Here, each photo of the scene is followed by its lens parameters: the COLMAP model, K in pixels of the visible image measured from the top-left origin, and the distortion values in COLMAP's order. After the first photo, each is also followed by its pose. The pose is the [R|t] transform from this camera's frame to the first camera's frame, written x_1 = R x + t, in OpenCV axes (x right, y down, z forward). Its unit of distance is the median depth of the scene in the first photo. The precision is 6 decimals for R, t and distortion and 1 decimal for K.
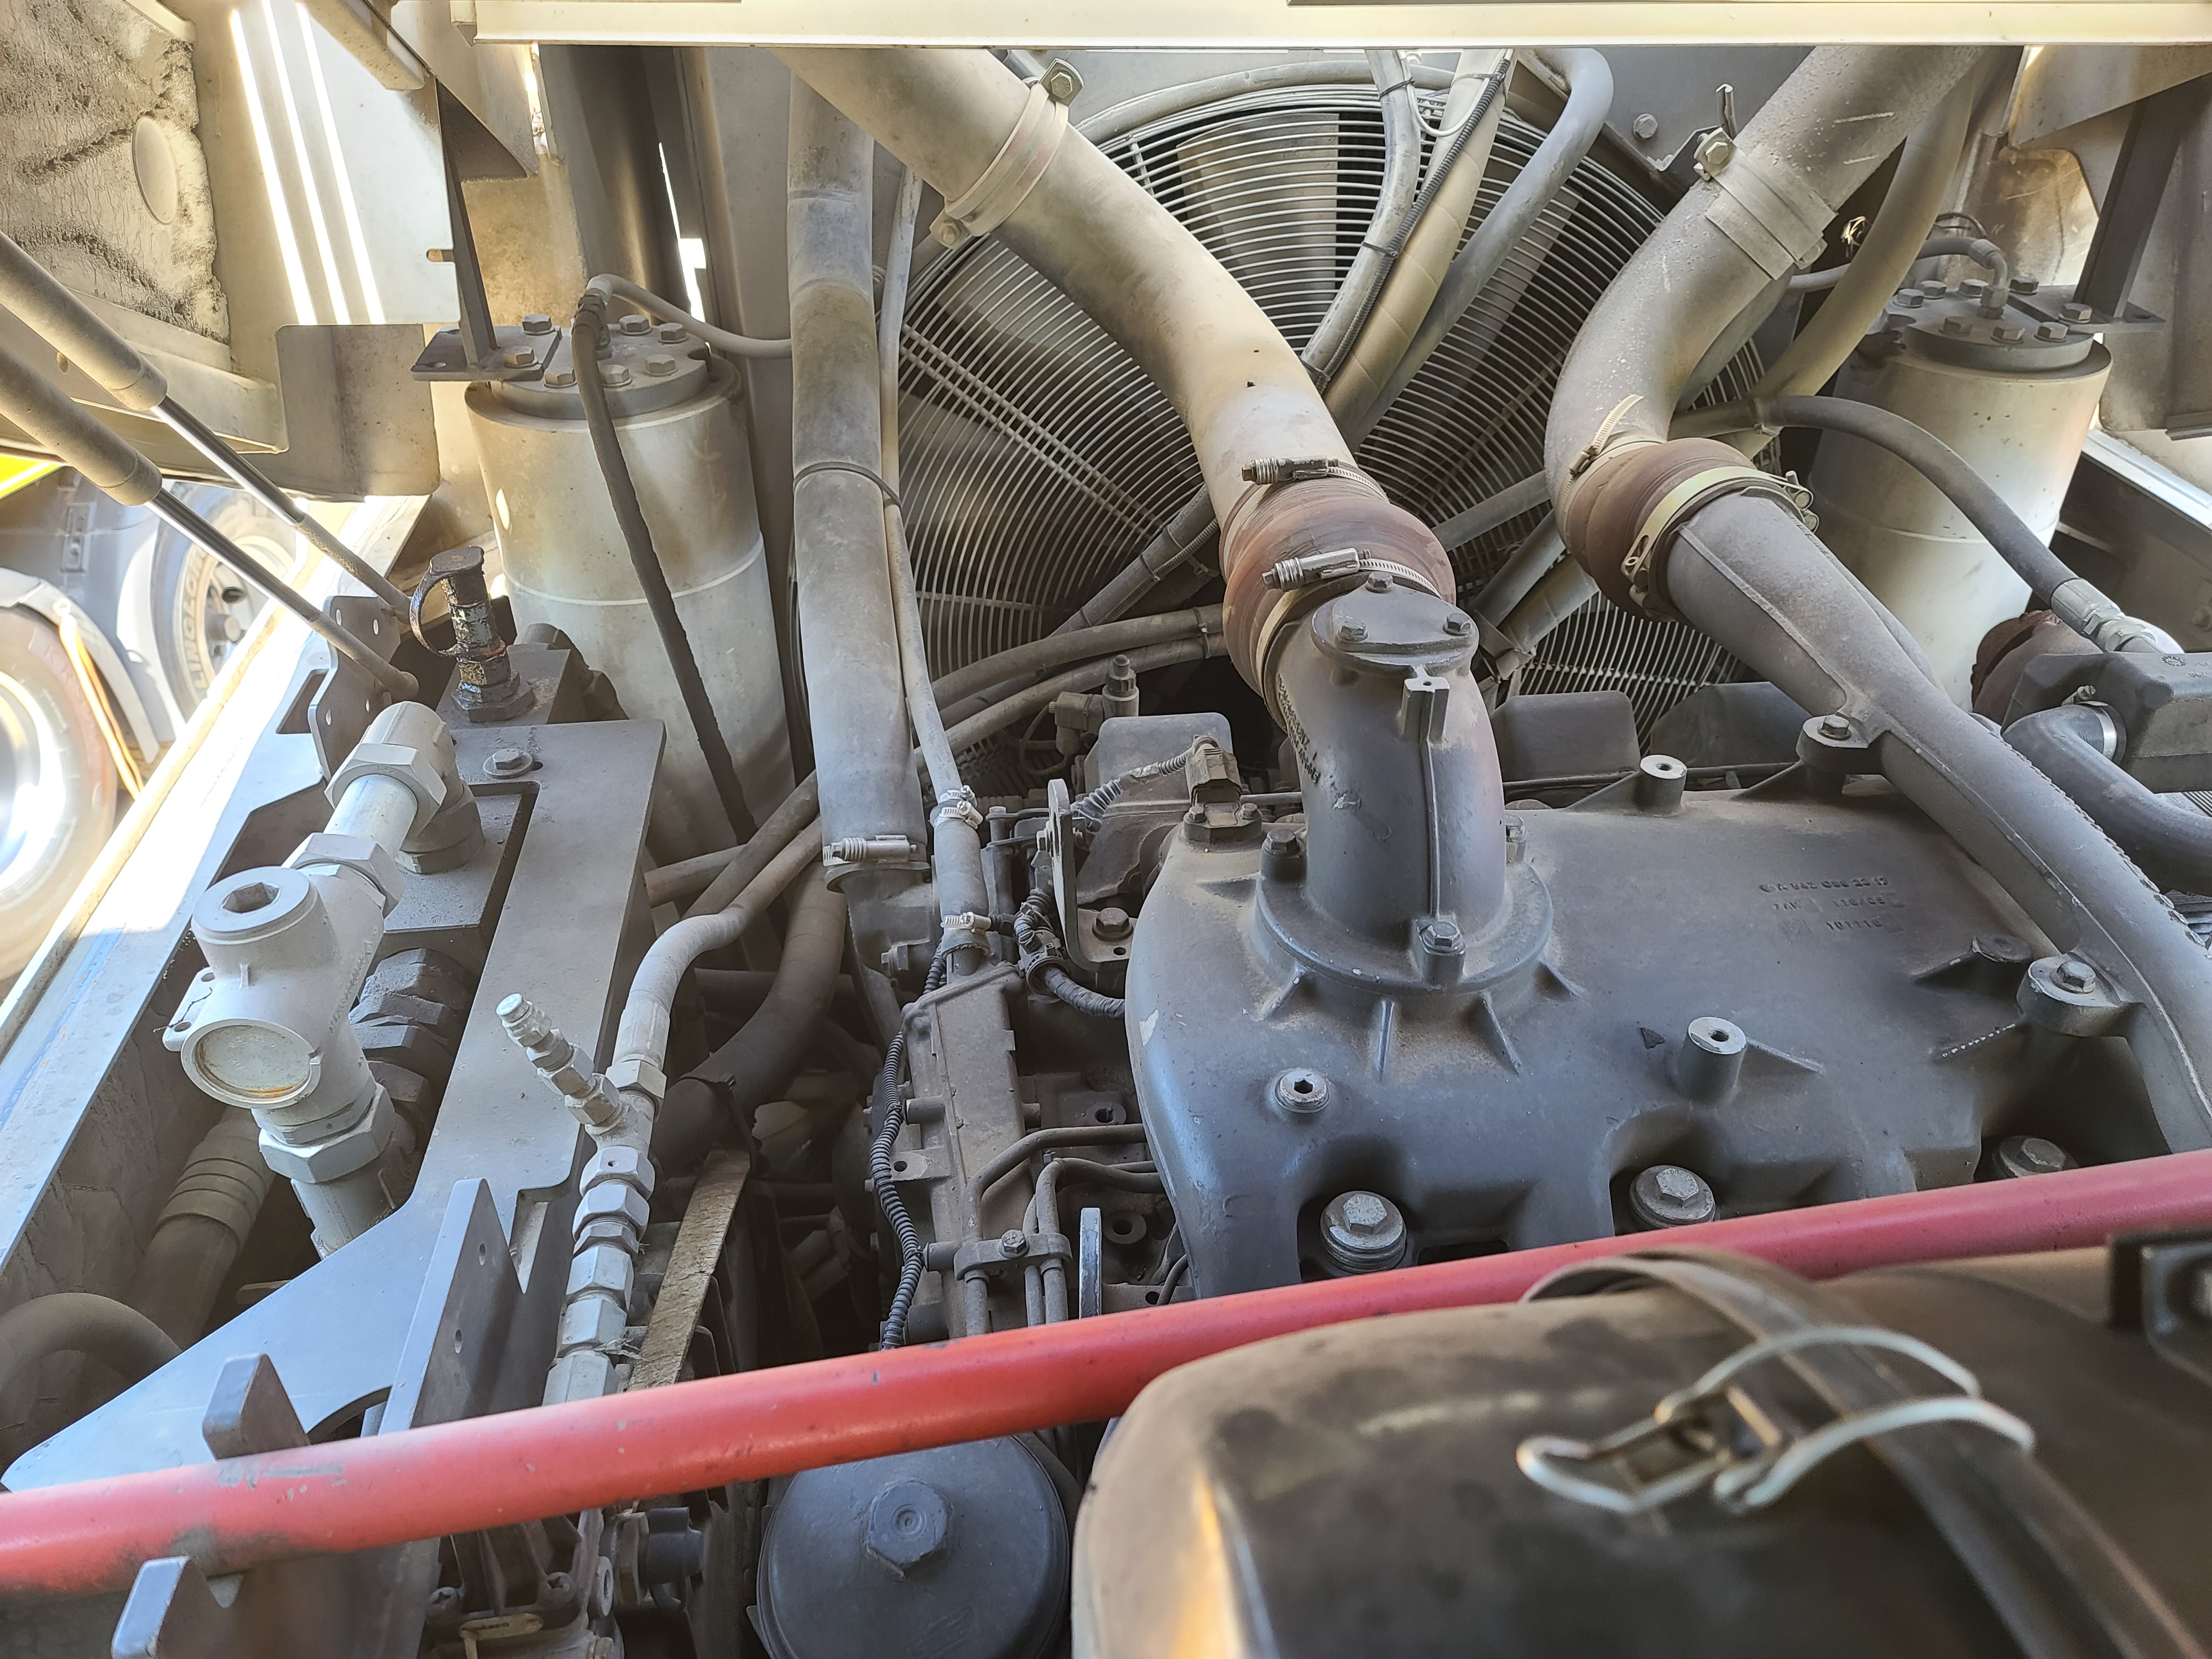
lens RADIAL K [[1705.0, 0, 1106.0], [0, 1705.0, 829.5], [0, 0, 1]] dist [0.057018, -0.054208]
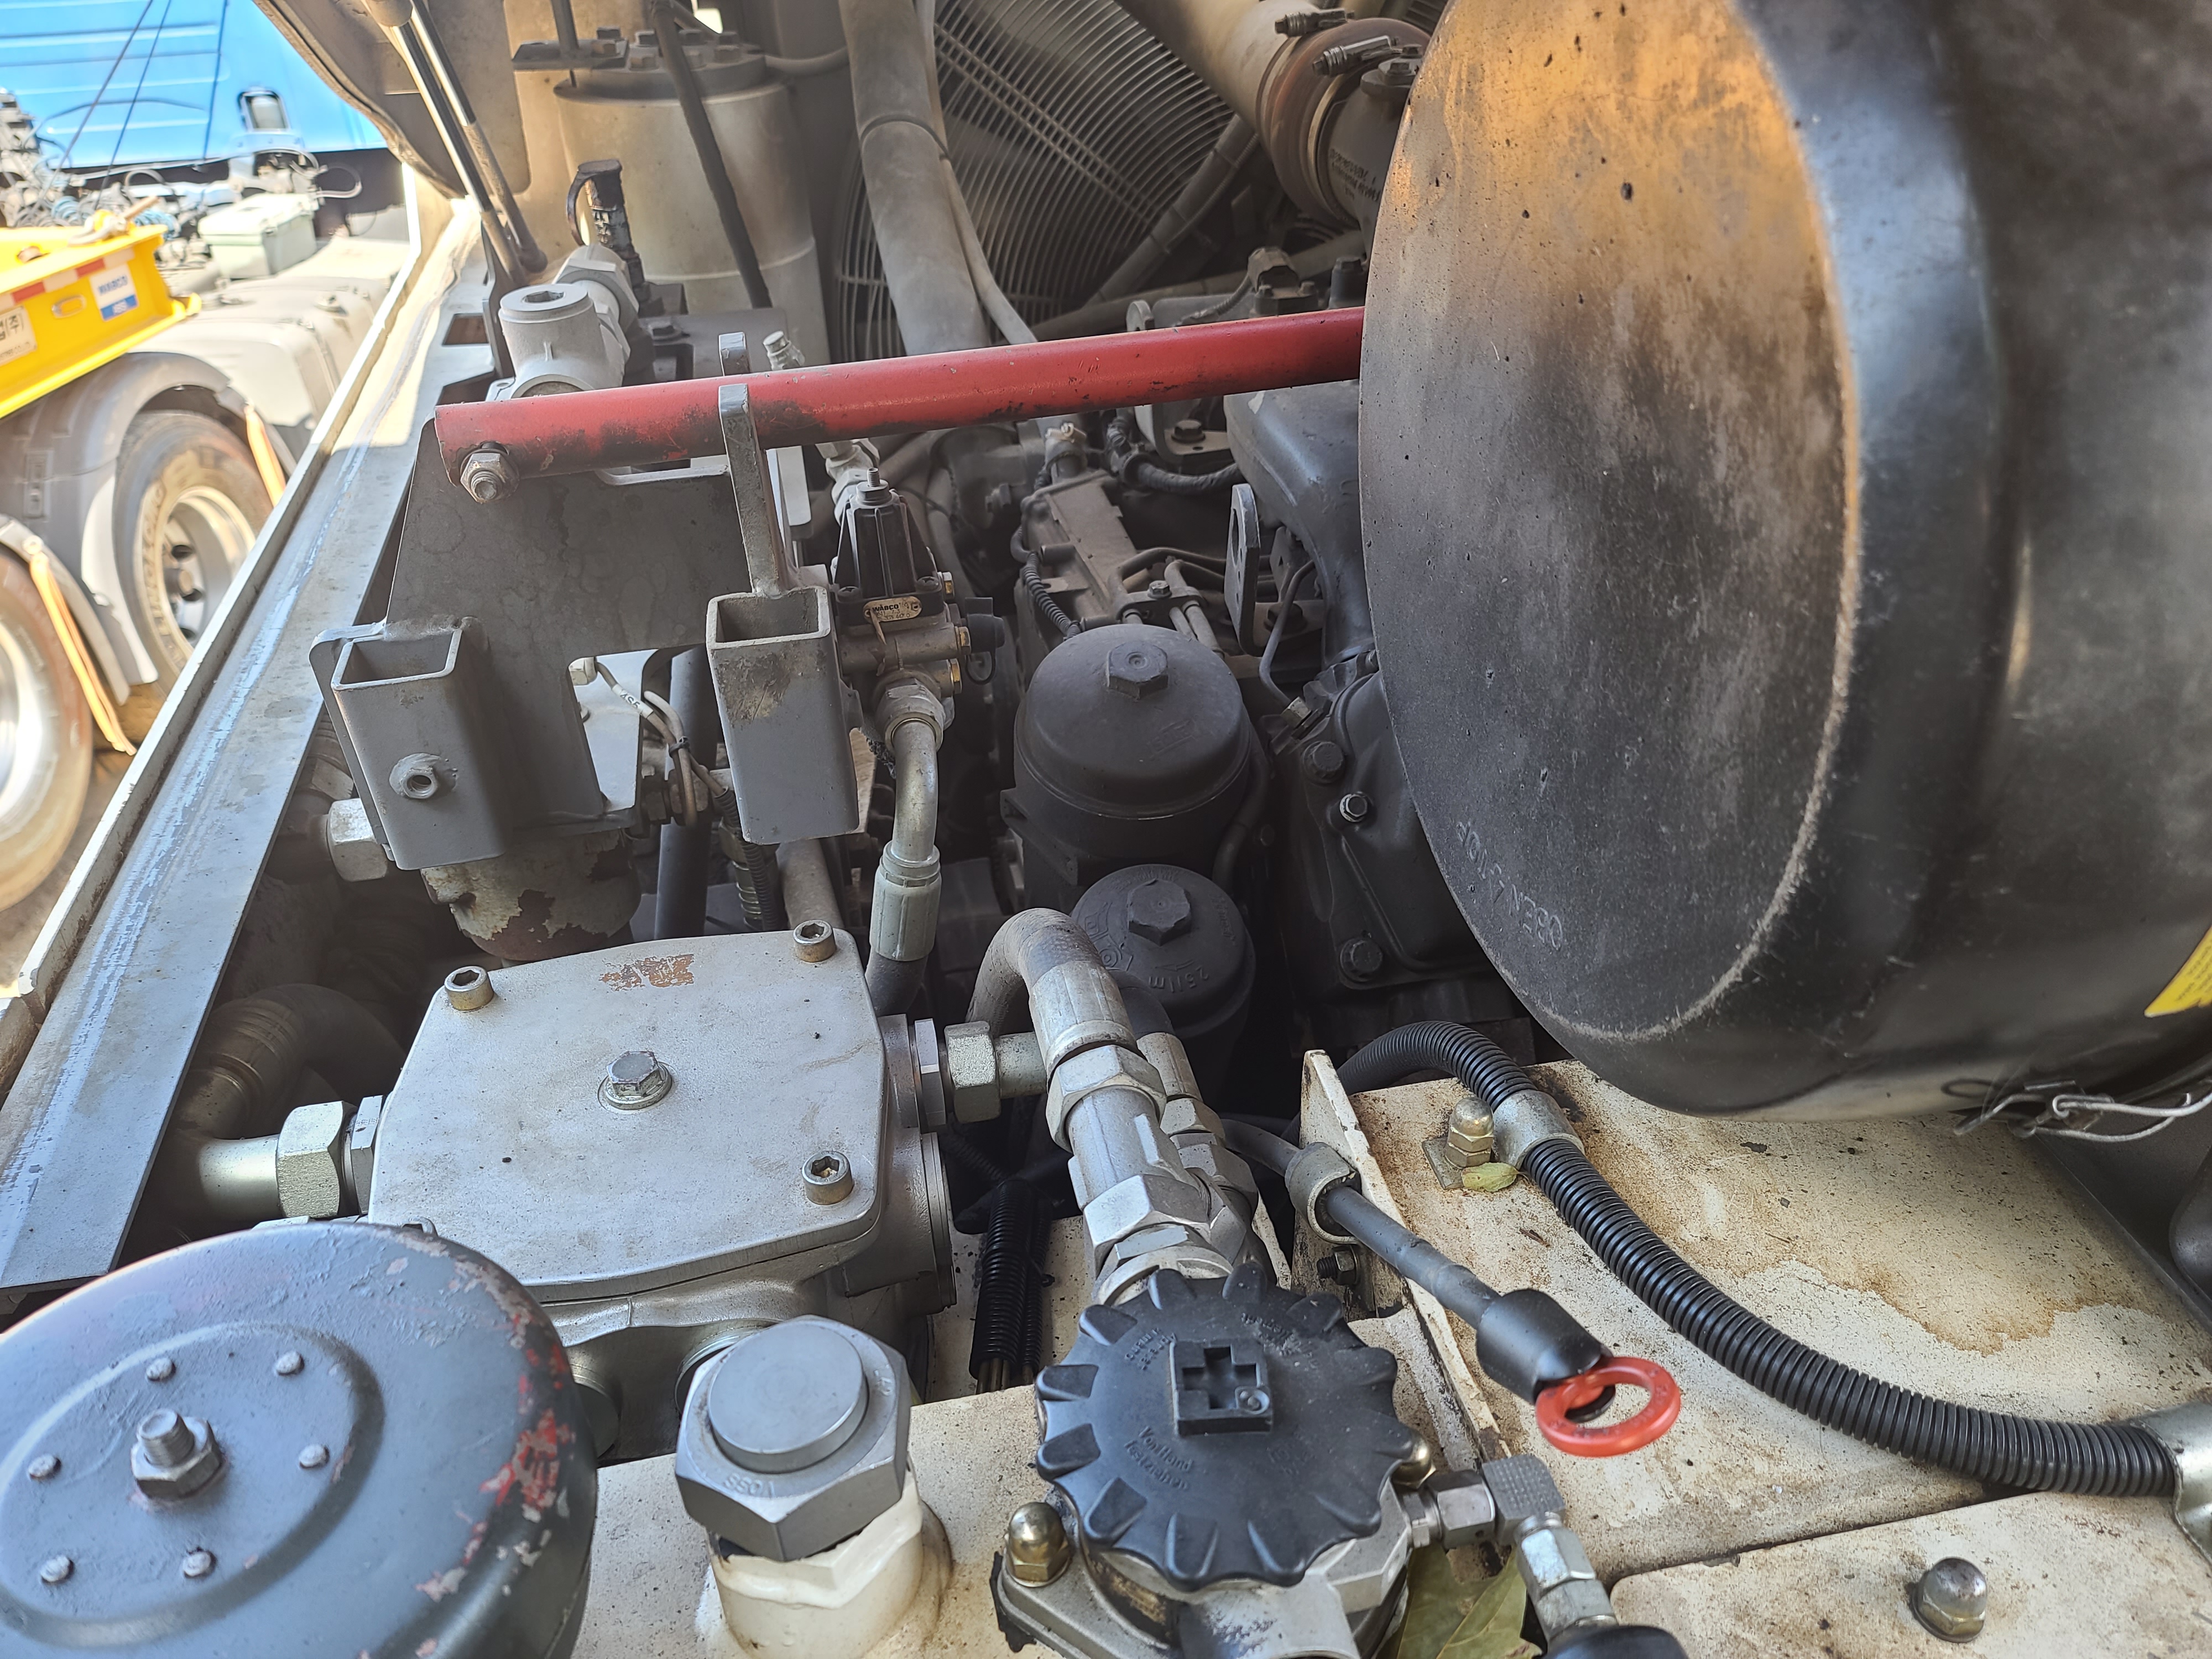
lens RADIAL K [[1705.0, 0, 1106.0], [0, 1705.0, 829.5], [0, 0, 1]] dist [0.057018, -0.054208]
pose [[0.996031, -0.072190, 0.052060, -0.101591], [0.072723, 0.997317, -0.008396, 0.253189], [-0.051314, 0.012149, 0.998609, -0.135451]]
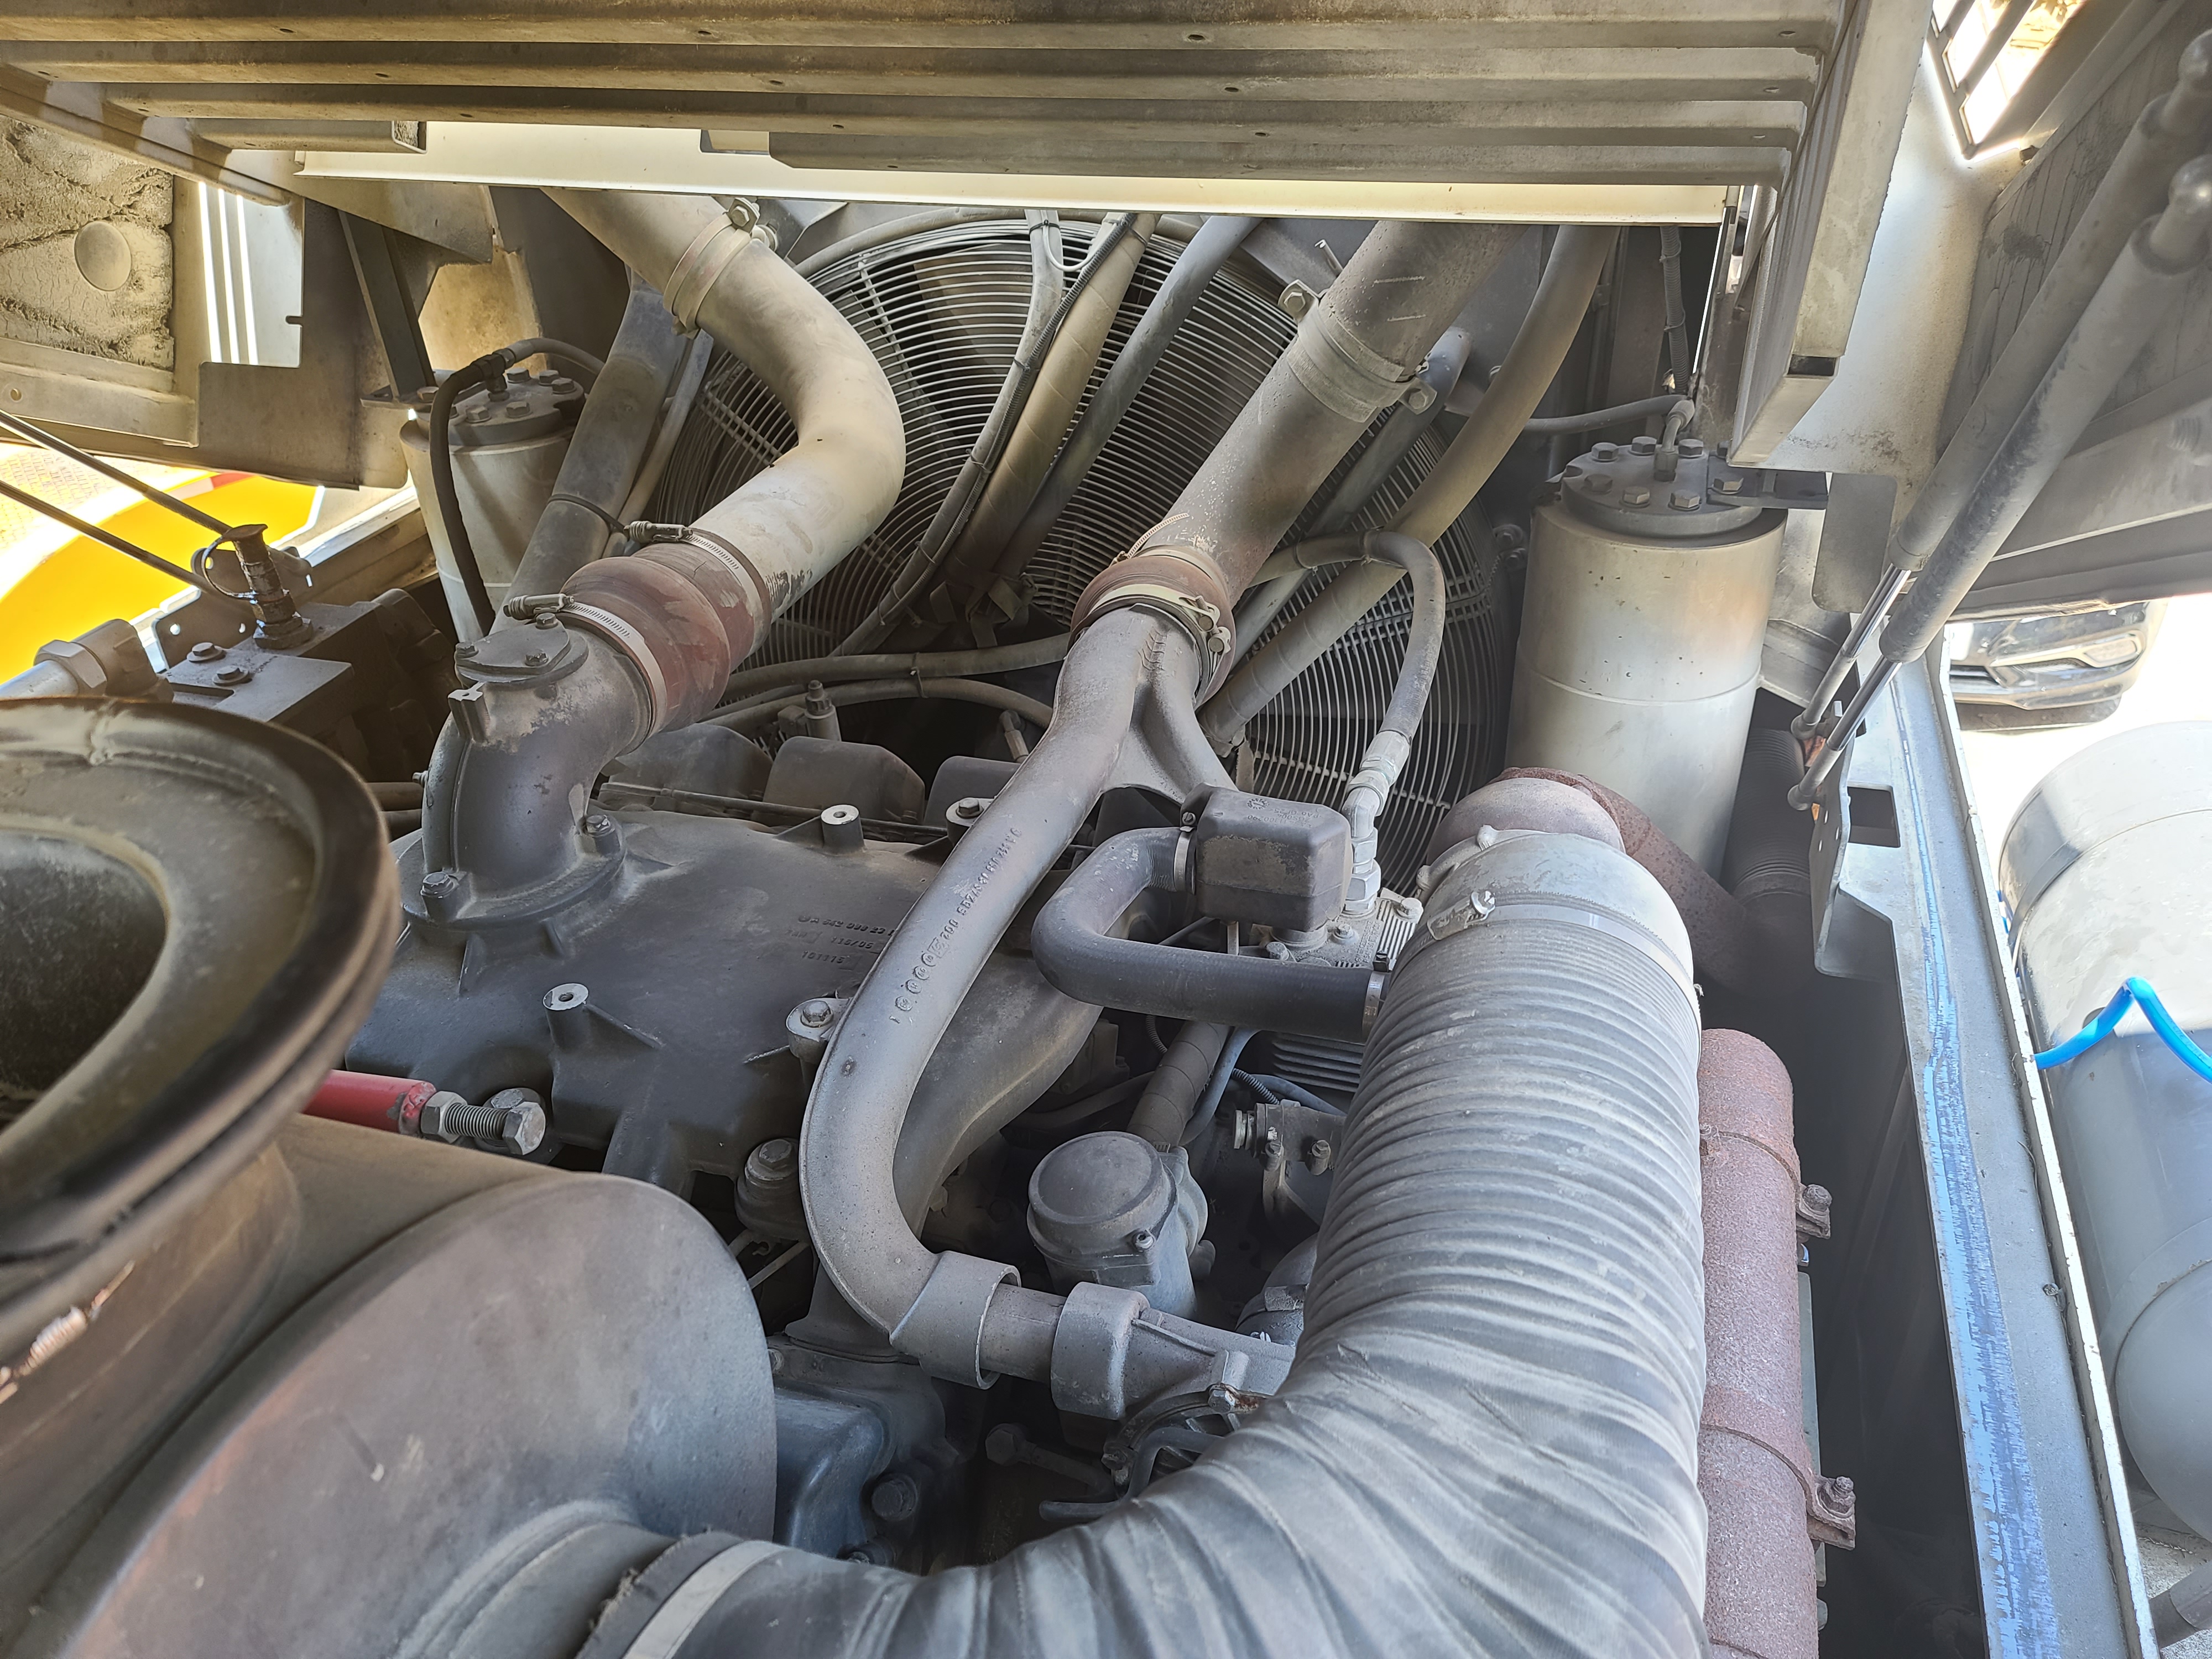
lens RADIAL K [[1705.0, 0, 1106.0], [0, 1705.0, 829.5], [0, 0, 1]] dist [0.057018, -0.054208]
pose [[0.901492, 0.180947, -0.393153, 0.713301], [-0.190256, 0.981612, 0.015529, -0.059558], [0.388734, 0.060801, 0.919342, -0.017108]]
